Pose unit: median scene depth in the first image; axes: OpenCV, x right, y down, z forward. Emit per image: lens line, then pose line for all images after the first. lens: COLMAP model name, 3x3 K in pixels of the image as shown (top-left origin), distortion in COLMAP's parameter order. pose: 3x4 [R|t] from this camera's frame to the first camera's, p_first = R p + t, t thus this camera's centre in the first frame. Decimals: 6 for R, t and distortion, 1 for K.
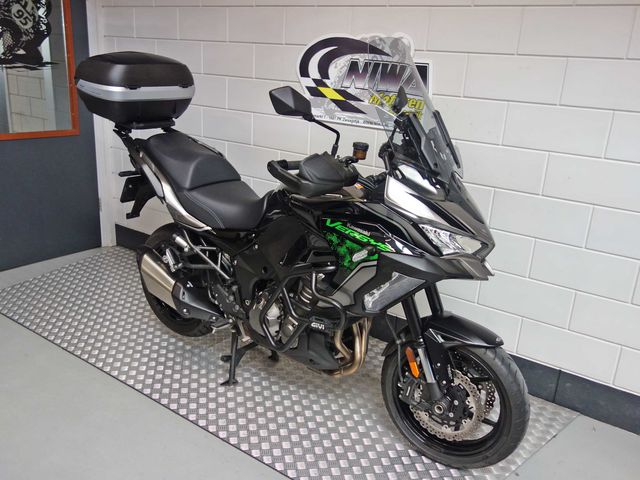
lens RADIAL K [[563.2, 0, 320.4], [0, 563.2, 242.1], [0, 0, 1]] dist [-0.005132, 0.033610]
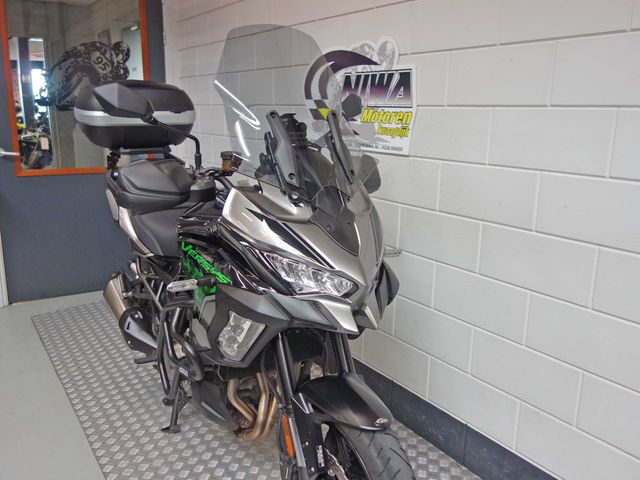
lens RADIAL K [[563.2, 0, 321.2], [0, 563.2, 244.3], [0, 0, 1]] dist [-0.005132, 0.033610]
pose [[0.934395, 0.041167, -0.353852, 0.388722], [-0.073786, 0.994125, -0.079187, 0.010625], [0.348513, 0.100102, 0.931943, 0.231124]]
